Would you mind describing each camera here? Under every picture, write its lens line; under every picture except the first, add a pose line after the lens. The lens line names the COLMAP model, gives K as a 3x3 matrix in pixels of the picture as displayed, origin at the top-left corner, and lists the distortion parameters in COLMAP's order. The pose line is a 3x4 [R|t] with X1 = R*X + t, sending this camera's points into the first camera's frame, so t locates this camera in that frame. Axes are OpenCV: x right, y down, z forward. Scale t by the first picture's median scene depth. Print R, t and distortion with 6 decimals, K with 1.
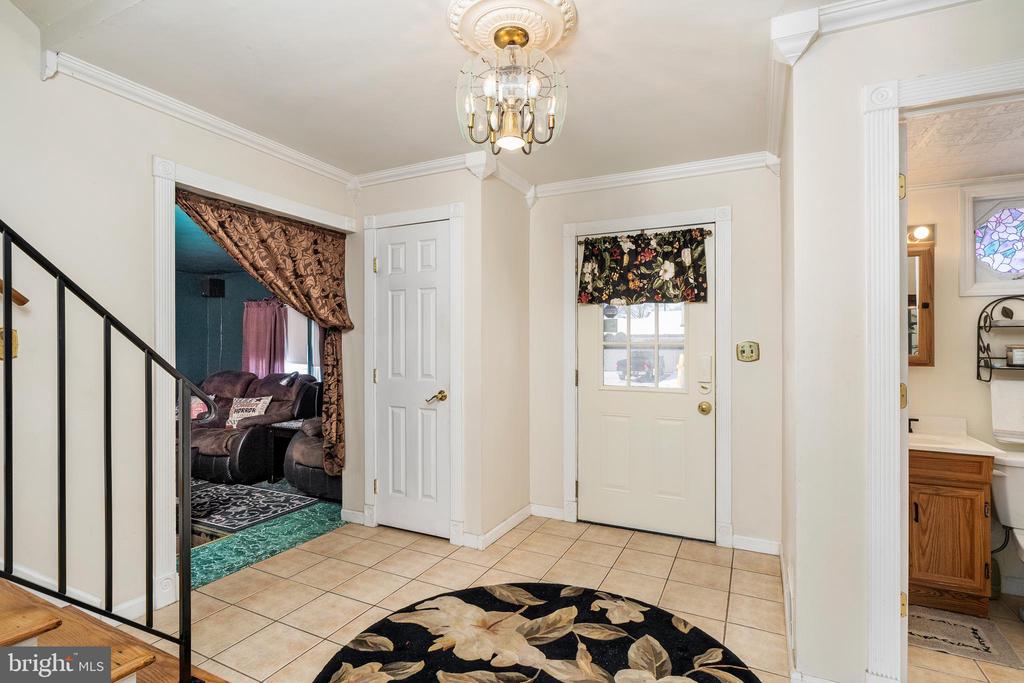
lens RADIAL K [[500.2, 0, 509.9], [0, 500.2, 343.4], [0, 0, 1]] dist [-0.003570, 0.000821]
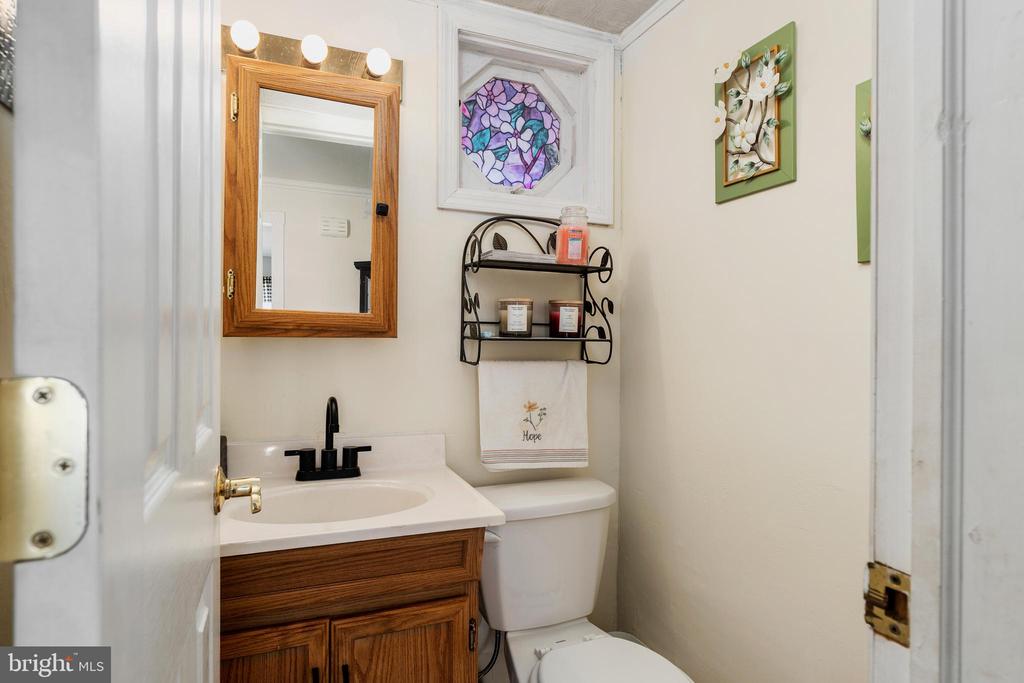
lens RADIAL K [[564.5, 0, 514.2], [0, 564.5, 338.5], [0, 0, 1]] dist [-0.001470, 0.002555]
pose [[0.664254, 0.005848, 0.747484, 0.520171], [-0.010835, 0.999940, 0.001805, 0.046686], [-0.747428, -0.009298, 0.664277, 0.553067]]
